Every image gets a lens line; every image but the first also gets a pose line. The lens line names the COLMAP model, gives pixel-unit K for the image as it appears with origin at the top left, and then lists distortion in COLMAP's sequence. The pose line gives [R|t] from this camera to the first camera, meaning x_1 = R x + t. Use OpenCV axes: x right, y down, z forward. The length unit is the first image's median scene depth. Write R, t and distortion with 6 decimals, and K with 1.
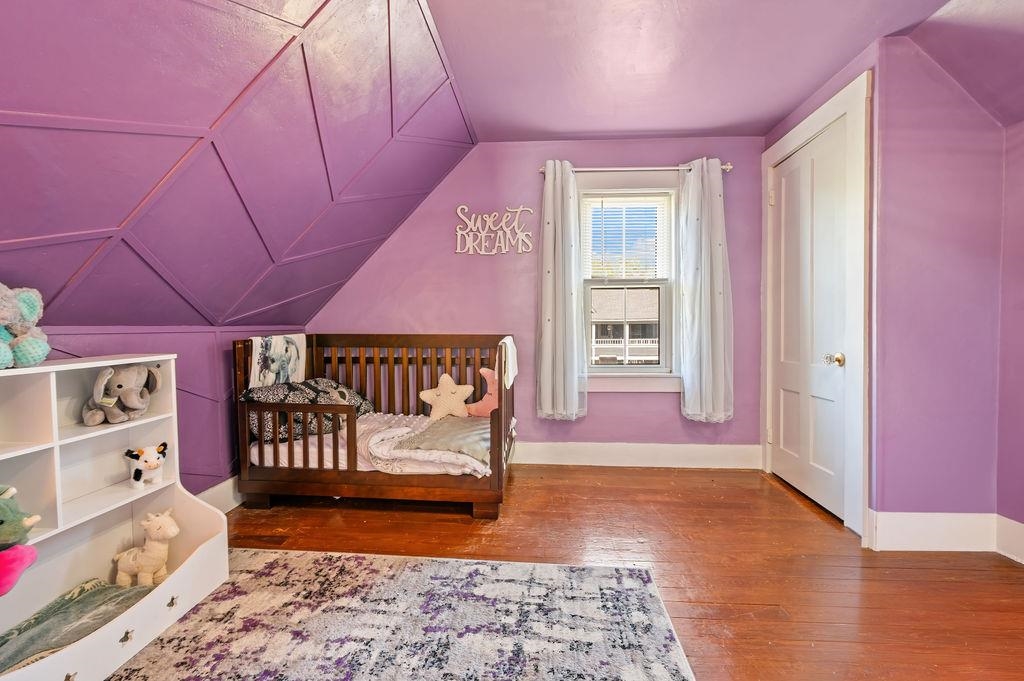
lens RADIAL K [[416.6, 0, 512.3], [0, 416.6, 332.0], [0, 0, 1]] dist [0.000005, 0.000081]
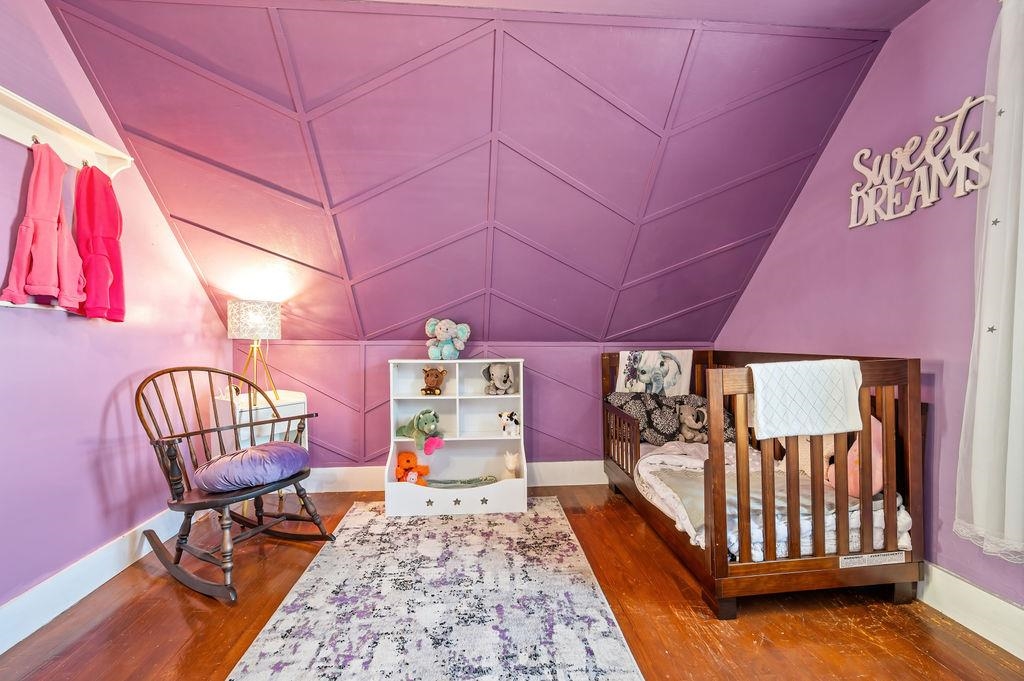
lens RADIAL K [[416.6, 0, 512.4], [0, 416.6, 347.7], [0, 0, 1]] dist [0.000005, 0.000081]
pose [[0.160557, 0.013041, -0.986940, 0.572500], [-0.018400, 0.999778, 0.010217, -0.004280], [0.986855, 0.016520, 0.160762, 0.525193]]
